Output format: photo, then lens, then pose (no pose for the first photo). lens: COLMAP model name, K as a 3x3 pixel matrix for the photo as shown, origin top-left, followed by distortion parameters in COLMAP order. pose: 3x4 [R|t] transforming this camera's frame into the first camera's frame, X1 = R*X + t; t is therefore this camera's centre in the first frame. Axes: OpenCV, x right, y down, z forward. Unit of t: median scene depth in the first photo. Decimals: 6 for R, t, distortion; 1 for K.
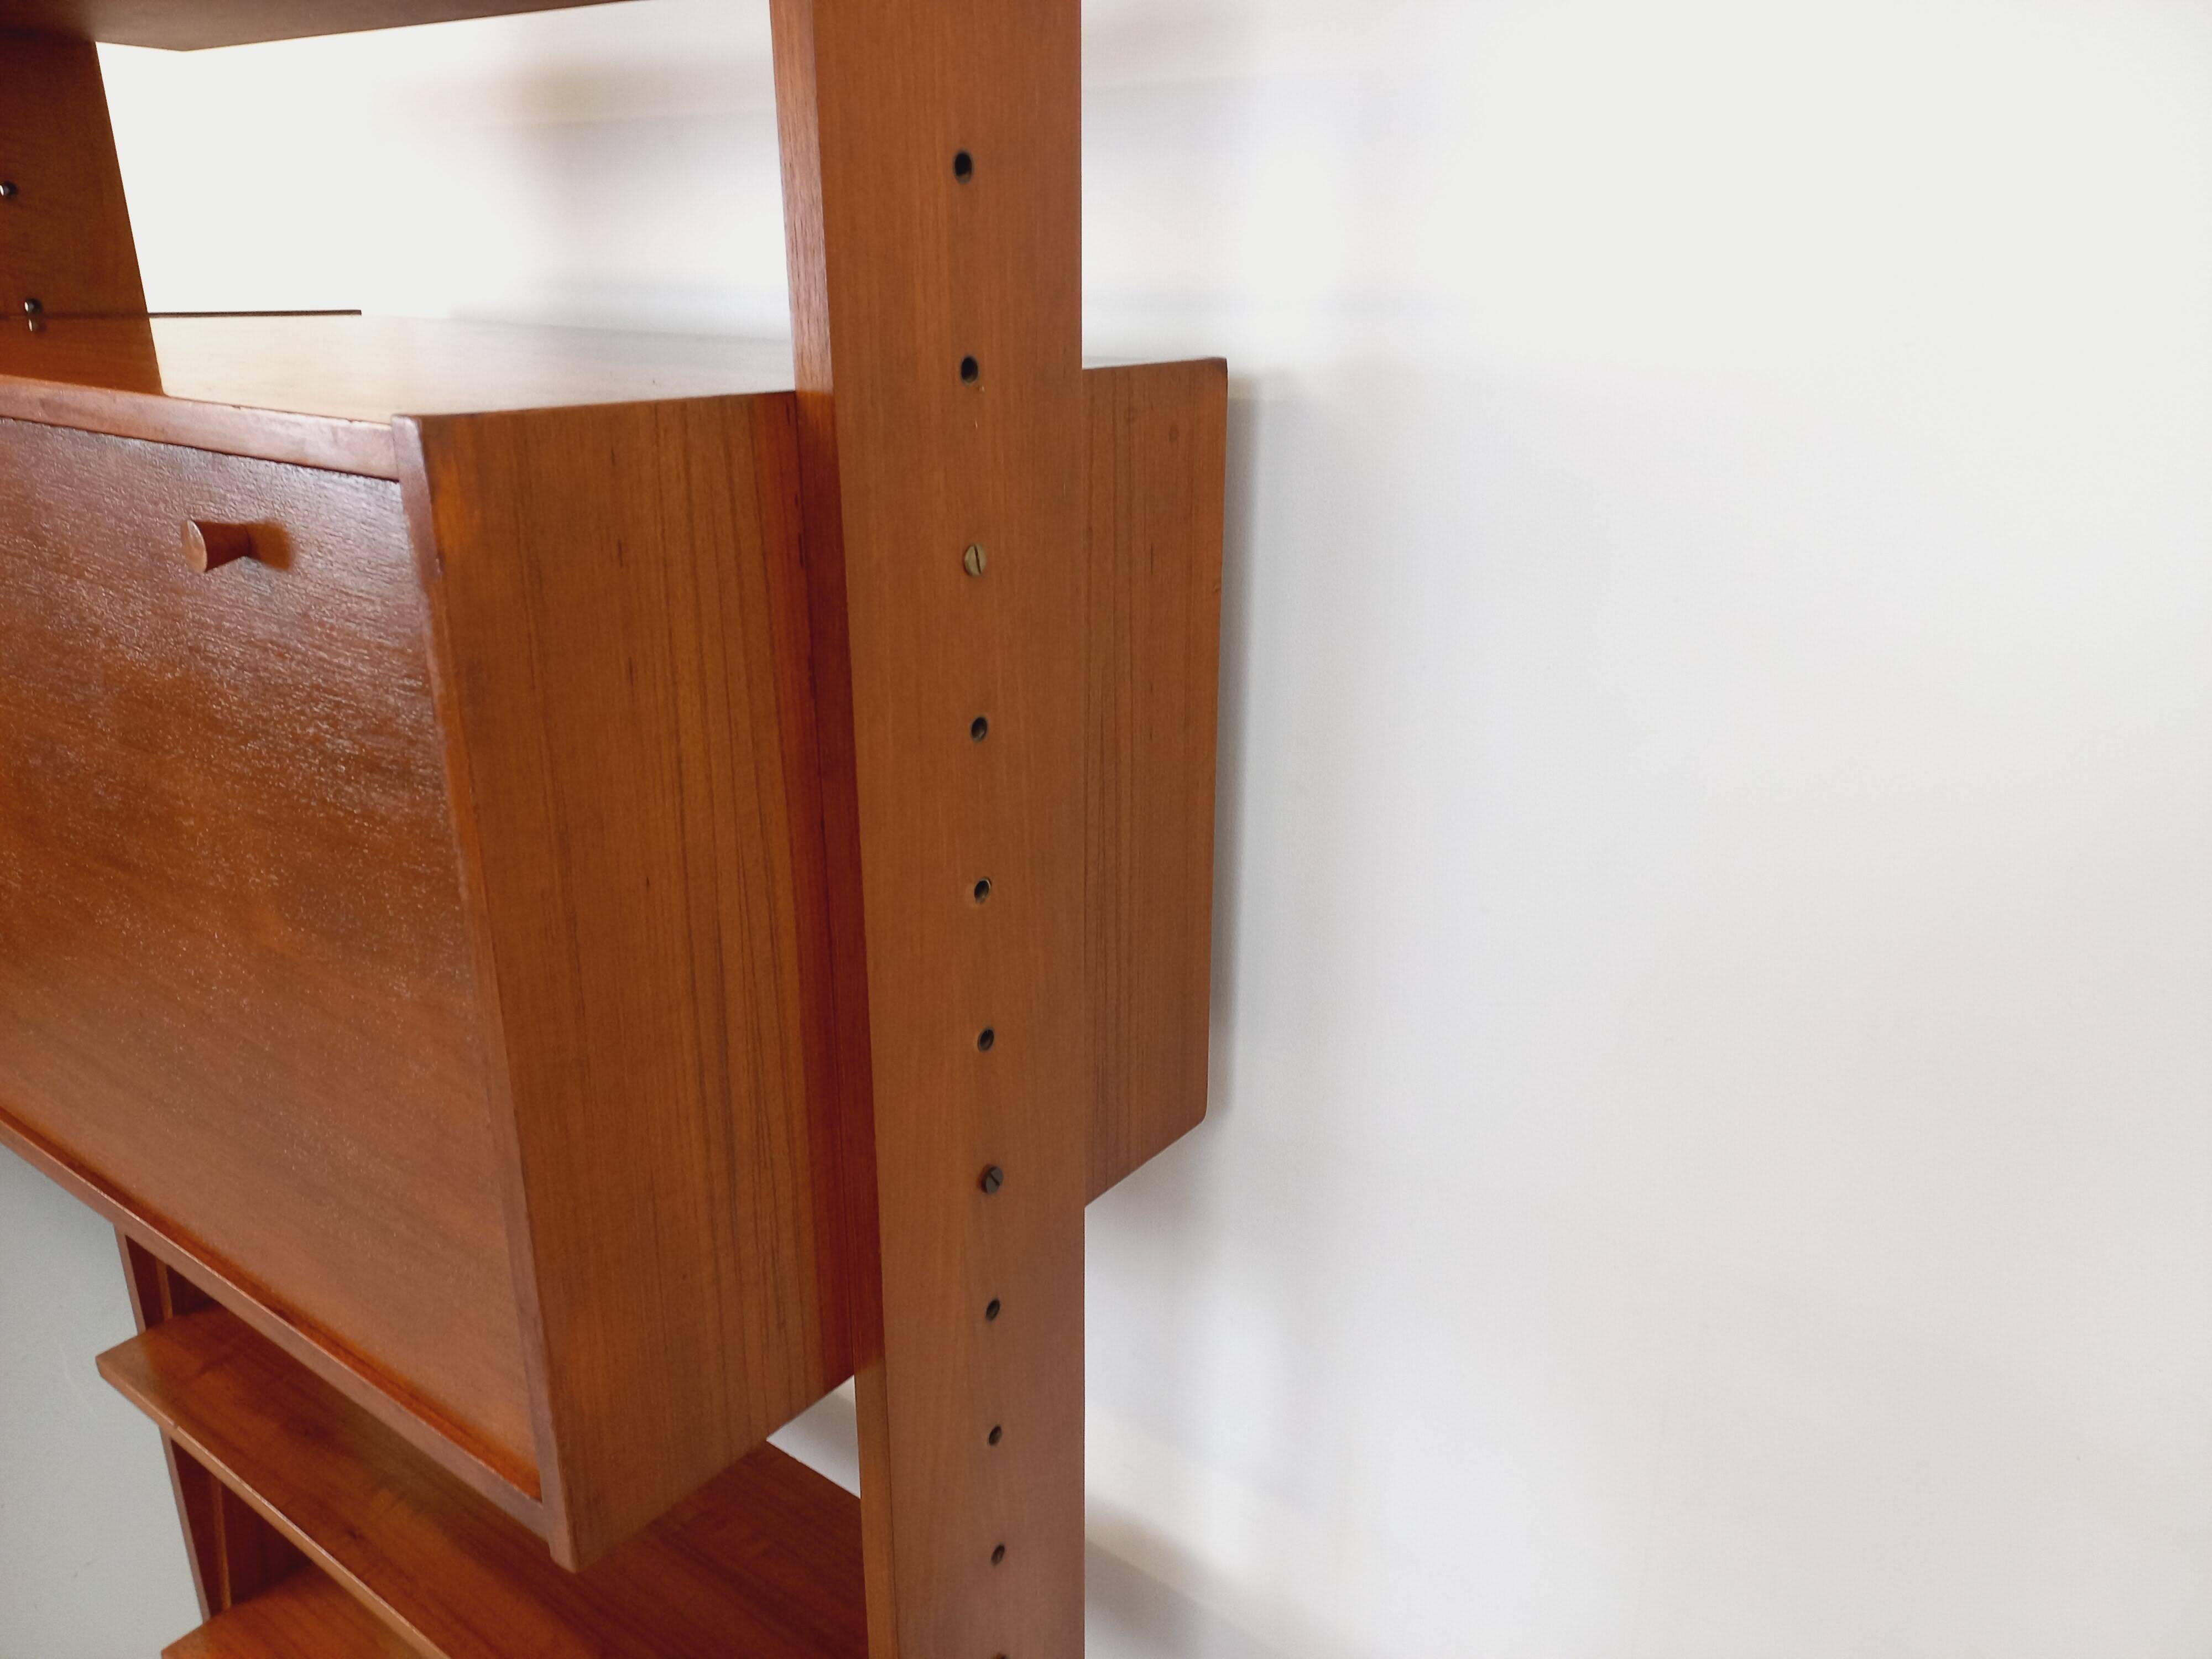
lens RADIAL K [[1644.8, 0, 1100.1], [0, 1644.8, 826.4], [0, 0, 1]] dist [0.082015, -0.061637]
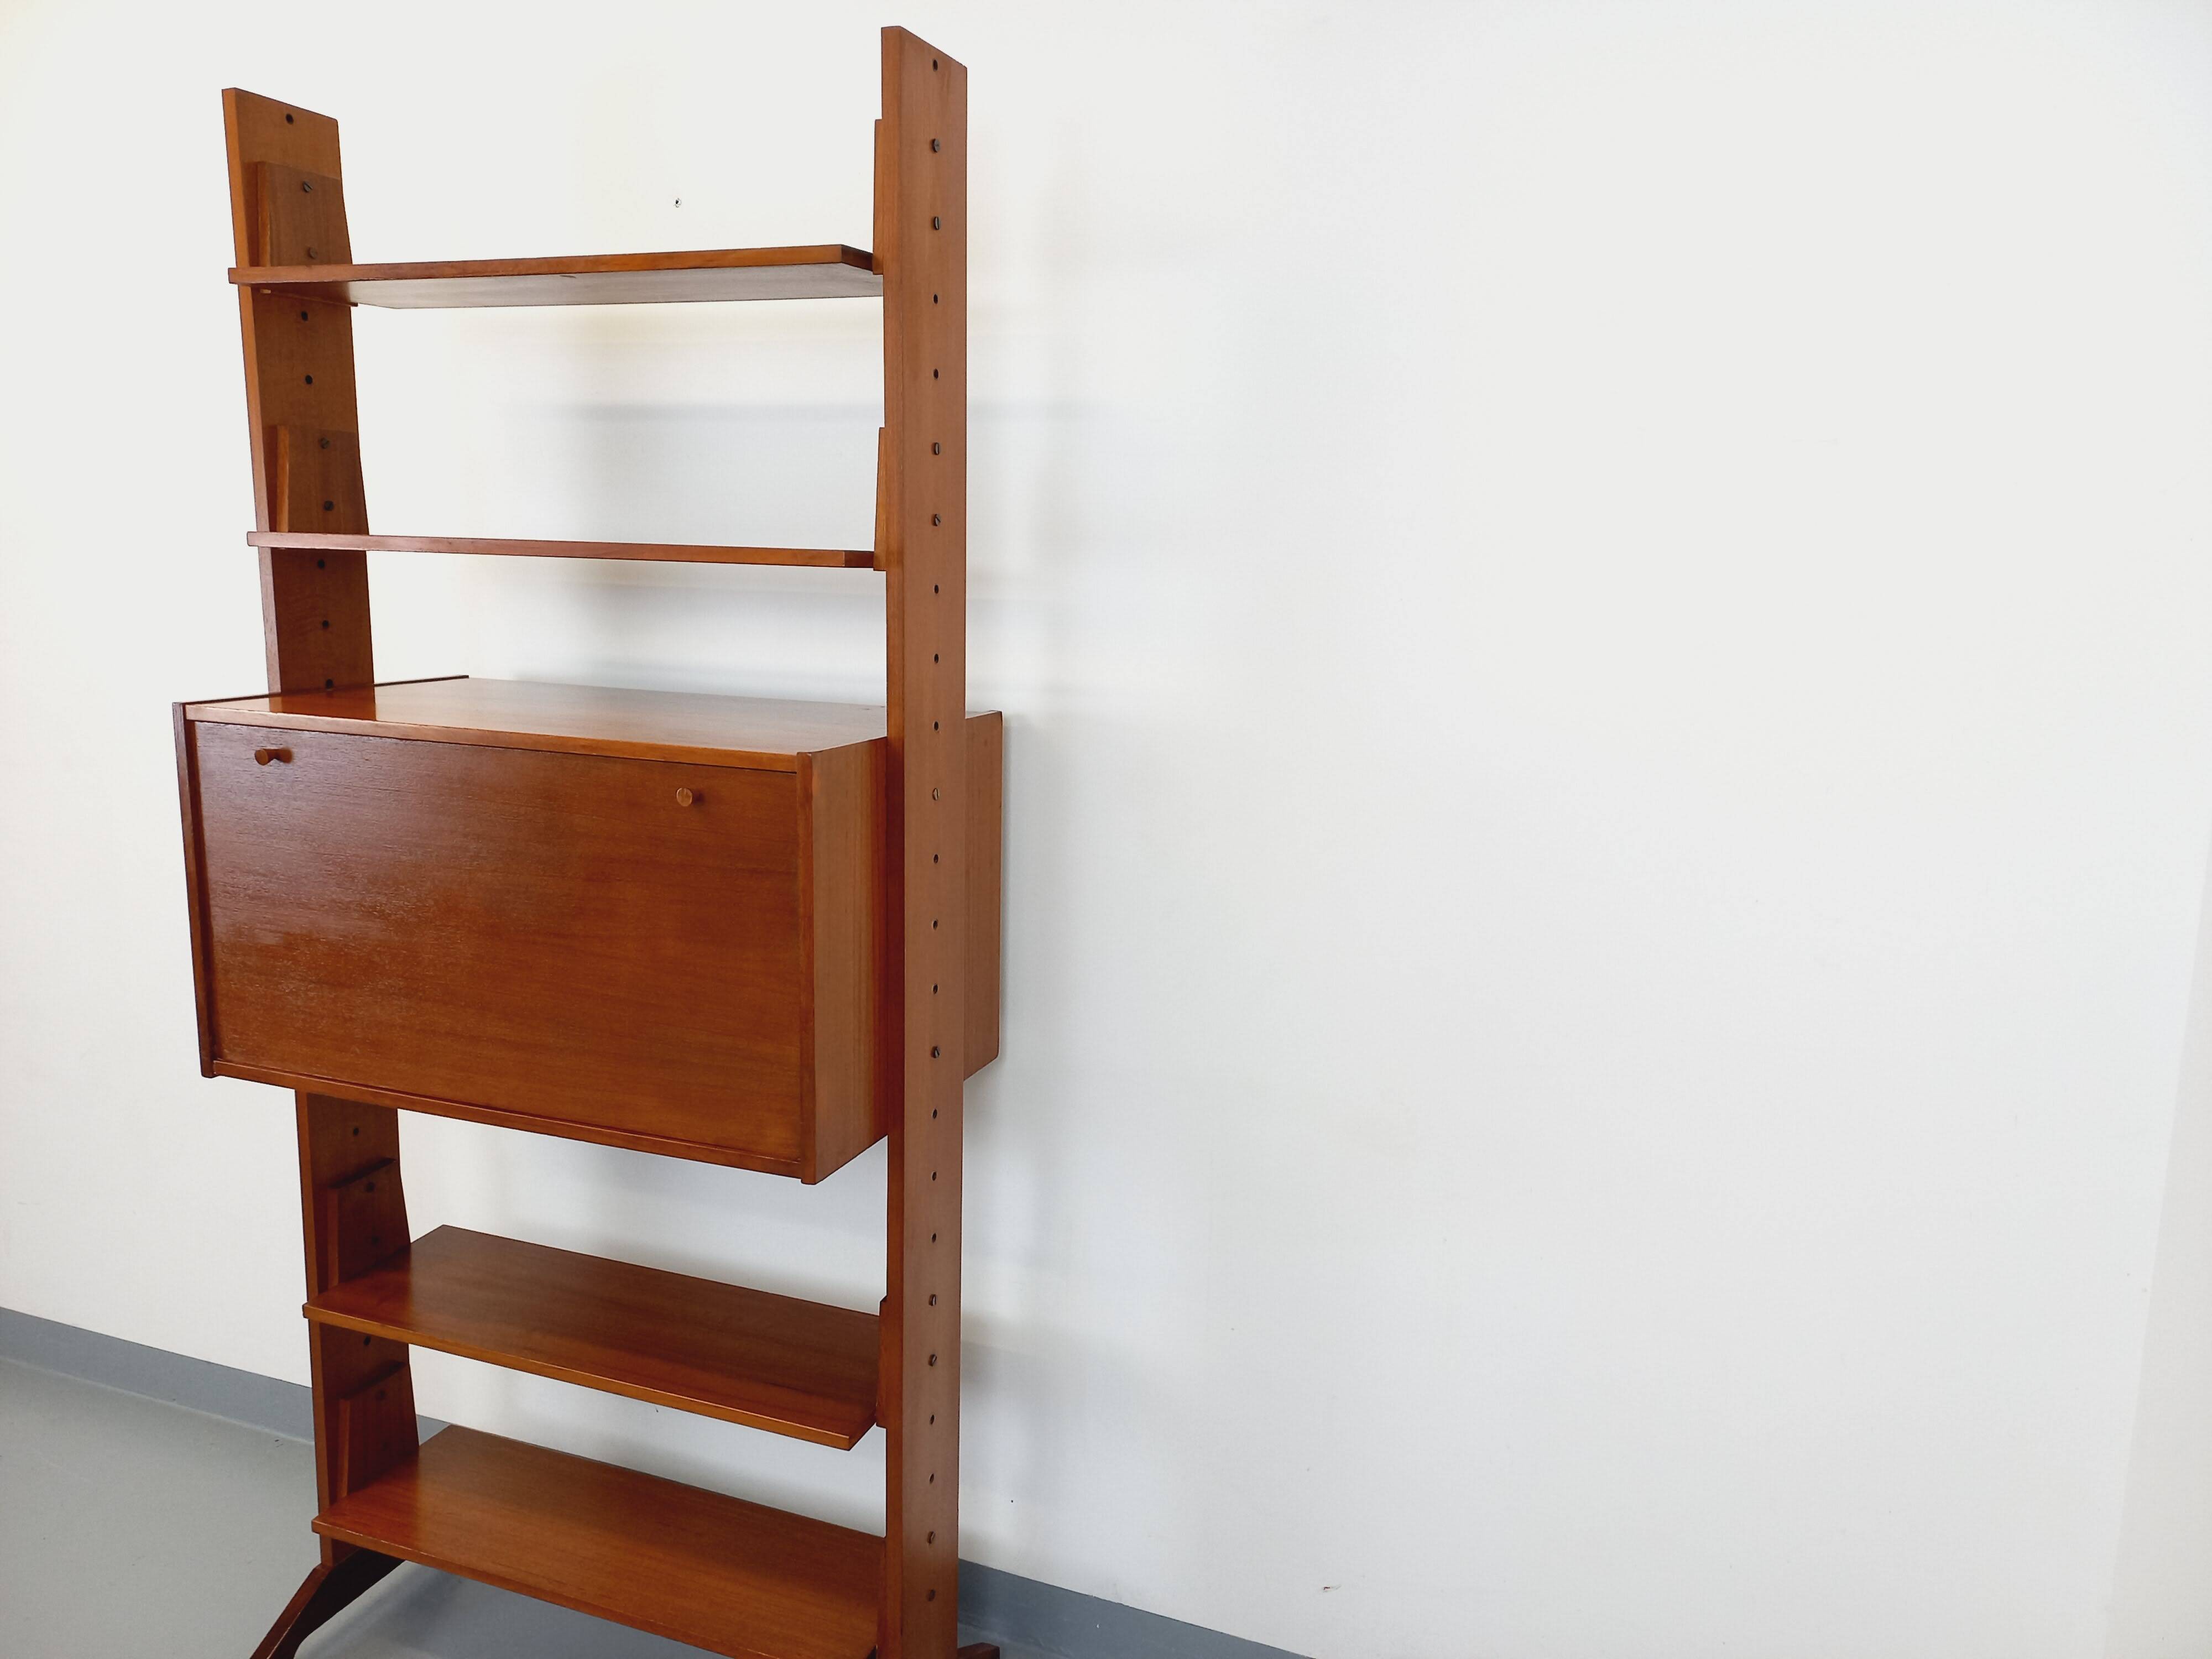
lens RADIAL K [[1619.6, 0, 1098.5], [0, 1619.6, 804.4], [0, 0, 1]] dist [0.093740, -0.083552]
pose [[0.960891, -0.032480, 0.275015, -0.417801], [0.077132, 0.985190, -0.153141, 0.210903], [-0.265968, 0.168364, 0.949165, -1.187249]]
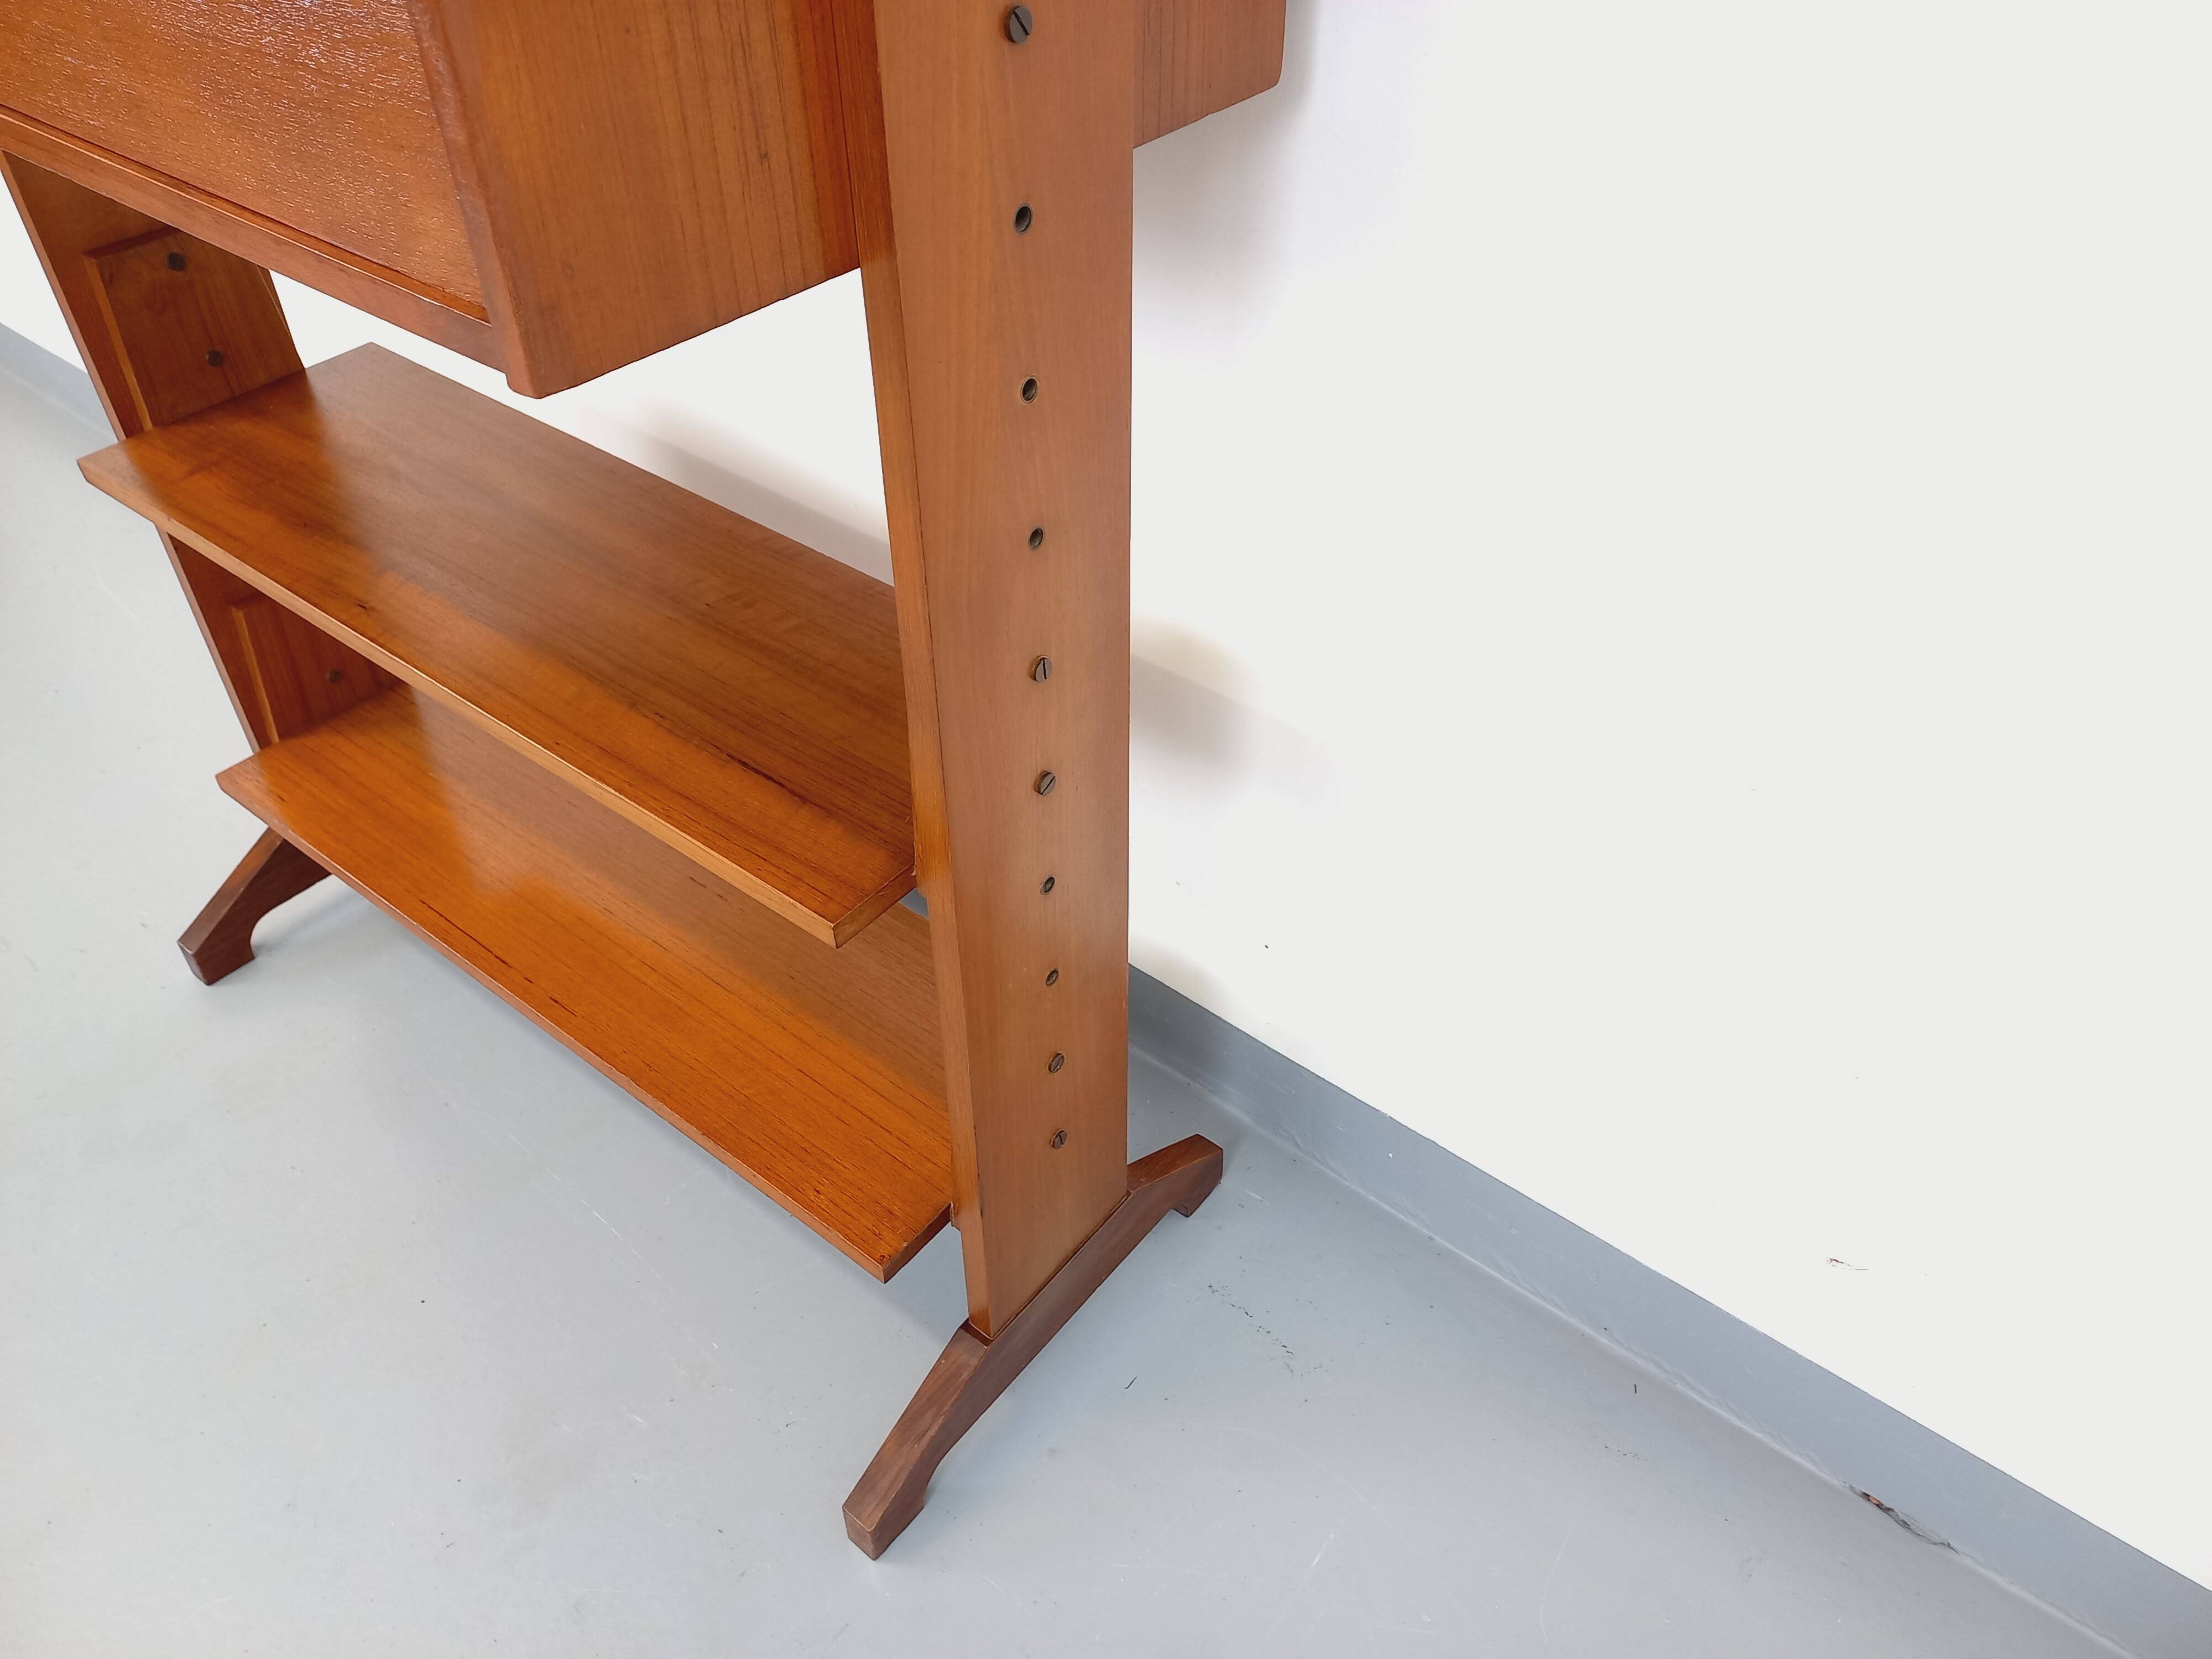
lens RADIAL K [[1643.5, 0, 1136.6], [0, 1643.5, 831.2], [0, 0, 1]] dist [0.070980, -0.105336]
pose [[0.999942, 0.010399, -0.002747, -0.001770], [-0.008743, 0.934617, 0.355548, 0.257829], [0.006265, -0.355503, 0.934654, 0.095904]]
